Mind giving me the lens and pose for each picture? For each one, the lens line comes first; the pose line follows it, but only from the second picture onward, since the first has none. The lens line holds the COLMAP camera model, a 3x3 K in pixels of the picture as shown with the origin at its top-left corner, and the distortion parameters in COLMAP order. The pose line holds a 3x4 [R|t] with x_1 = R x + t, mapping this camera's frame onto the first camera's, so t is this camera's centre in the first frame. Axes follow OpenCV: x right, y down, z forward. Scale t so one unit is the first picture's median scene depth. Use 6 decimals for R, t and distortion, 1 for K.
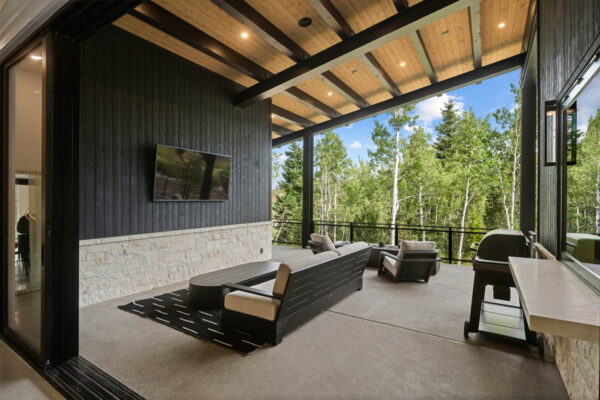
lens RADIAL K [[291.3, 0, 299.9], [0, 291.3, 200.7], [0, 0, 1]] dist [-0.002642, 0.000035]
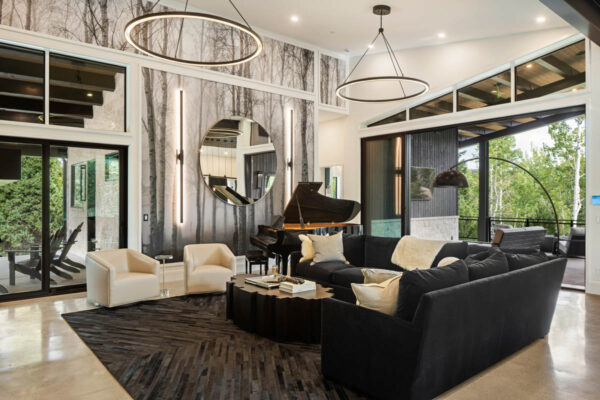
lens RADIAL K [[432.5, 0, 300.3], [0, 432.5, 199.6], [0, 0, 1]] dist [-0.001921, -0.002816]
pose [[0.959558, -0.006139, -0.281446, -0.122465], [0.004045, 0.999960, -0.008020, 0.007060], [0.281483, 0.006557, 0.959544, -0.536174]]
